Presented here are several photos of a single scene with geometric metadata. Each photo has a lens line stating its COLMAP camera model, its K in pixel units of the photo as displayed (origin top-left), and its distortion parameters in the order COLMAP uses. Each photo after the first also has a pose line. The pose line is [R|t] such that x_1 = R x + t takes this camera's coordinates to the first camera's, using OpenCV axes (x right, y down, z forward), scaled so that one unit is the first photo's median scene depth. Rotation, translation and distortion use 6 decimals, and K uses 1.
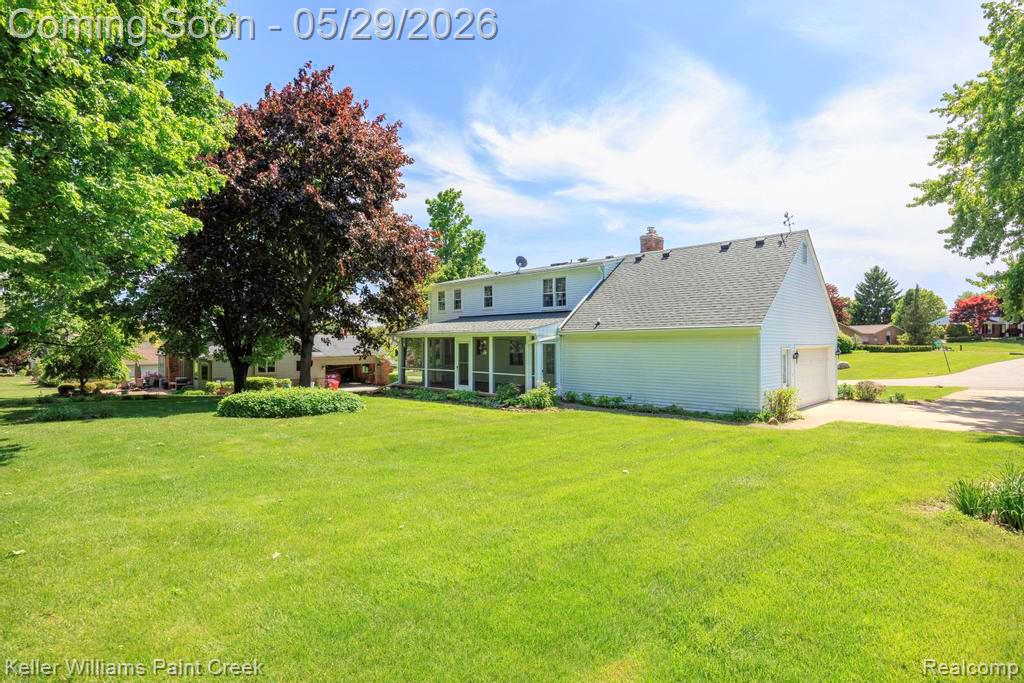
lens RADIAL K [[543.7, 0, 512.0], [0, 543.7, 341.5], [0, 0, 1]] dist [-0.001224, 0.000064]
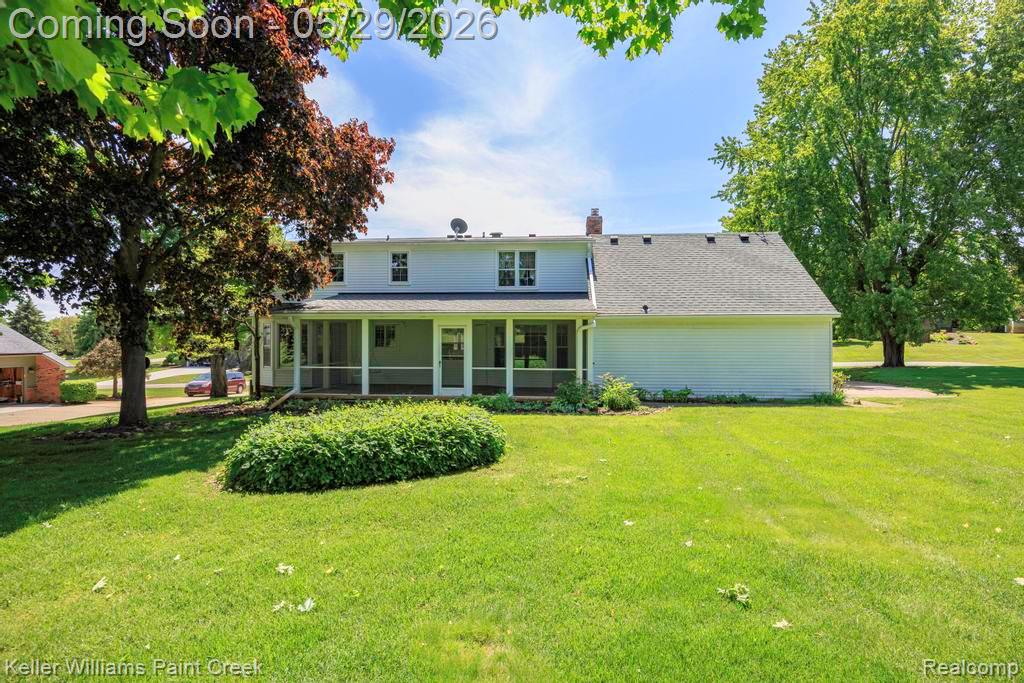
lens RADIAL K [[543.7, 0, 512.0], [0, 543.7, 341.5], [0, 0, 1]] dist [-0.001224, 0.000064]
pose [[0.721845, -0.004129, 0.692042, -0.505923], [-0.002782, 0.999957, 0.008868, 0.012382], [-0.692049, -0.008327, 0.721803, 0.414374]]
